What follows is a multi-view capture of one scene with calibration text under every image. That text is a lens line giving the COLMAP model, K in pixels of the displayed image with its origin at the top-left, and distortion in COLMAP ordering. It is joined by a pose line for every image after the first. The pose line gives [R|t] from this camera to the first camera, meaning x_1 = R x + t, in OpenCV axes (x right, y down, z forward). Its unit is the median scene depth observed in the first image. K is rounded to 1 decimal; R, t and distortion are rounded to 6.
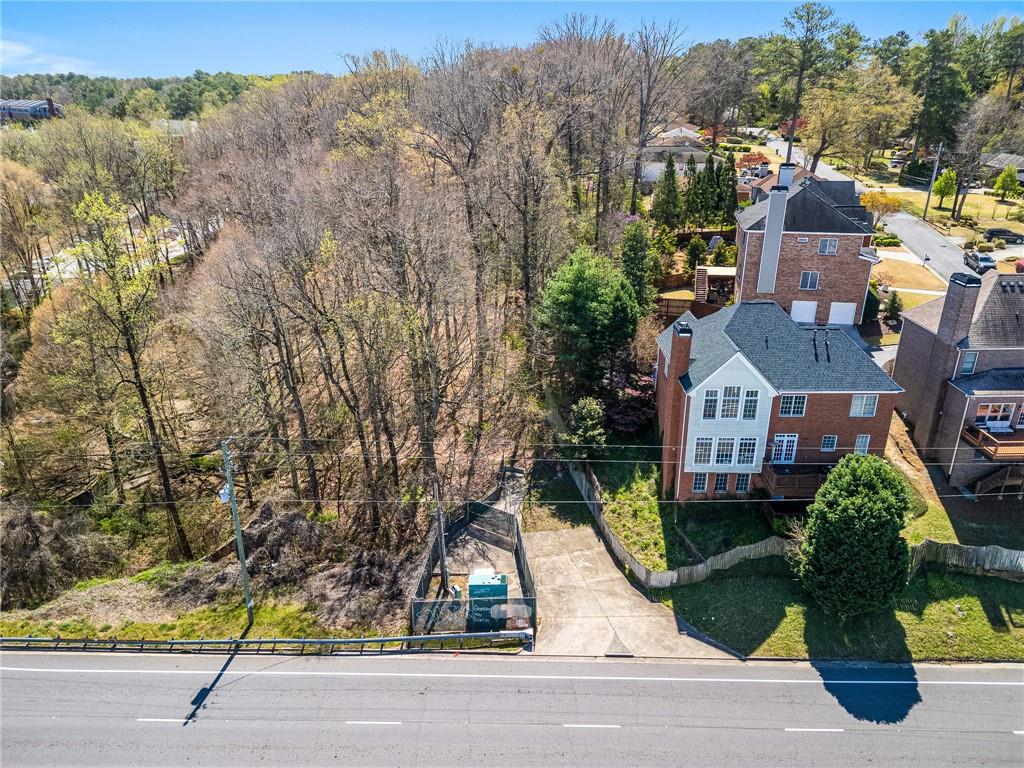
lens RADIAL K [[717.3, 0, 512.0], [0, 717.3, 384.0], [0, 0, 1]] dist [0.050538, -0.031870]
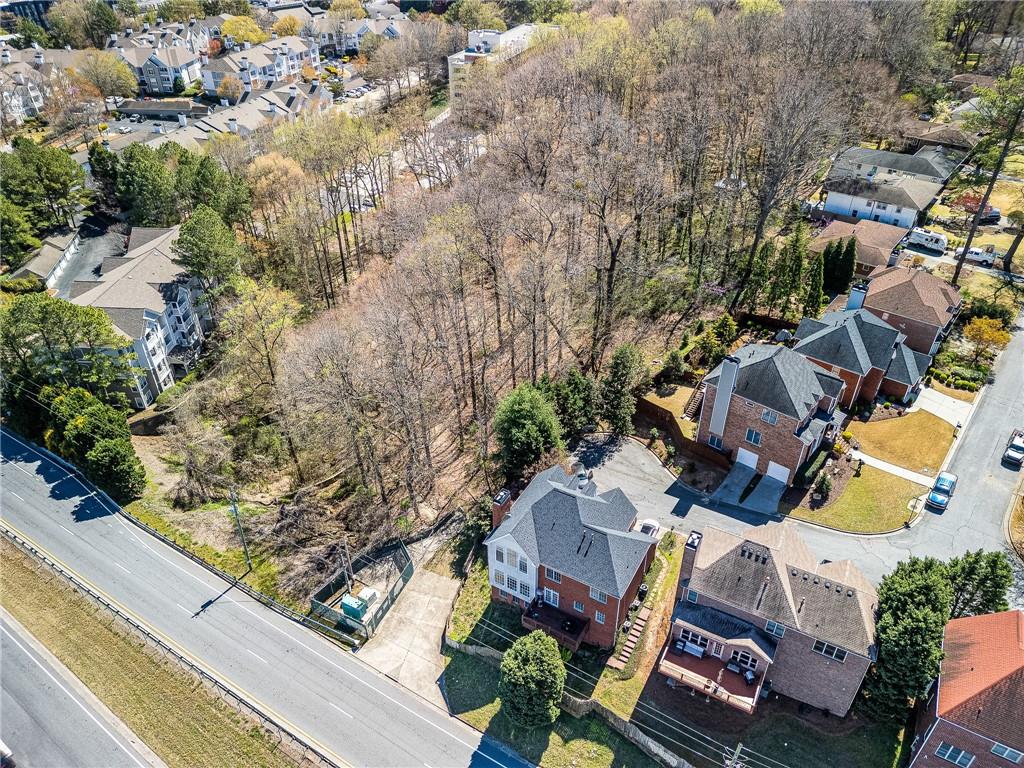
lens RADIAL K [[717.3, 0, 512.0], [0, 717.3, 384.0], [0, 0, 1]] dist [0.050538, -0.031870]
pose [[0.874081, 0.278242, -0.398200, 0.784624], [-0.182751, 0.947841, 0.261150, -0.689548], [0.450093, -0.155495, 0.879339, -0.223666]]
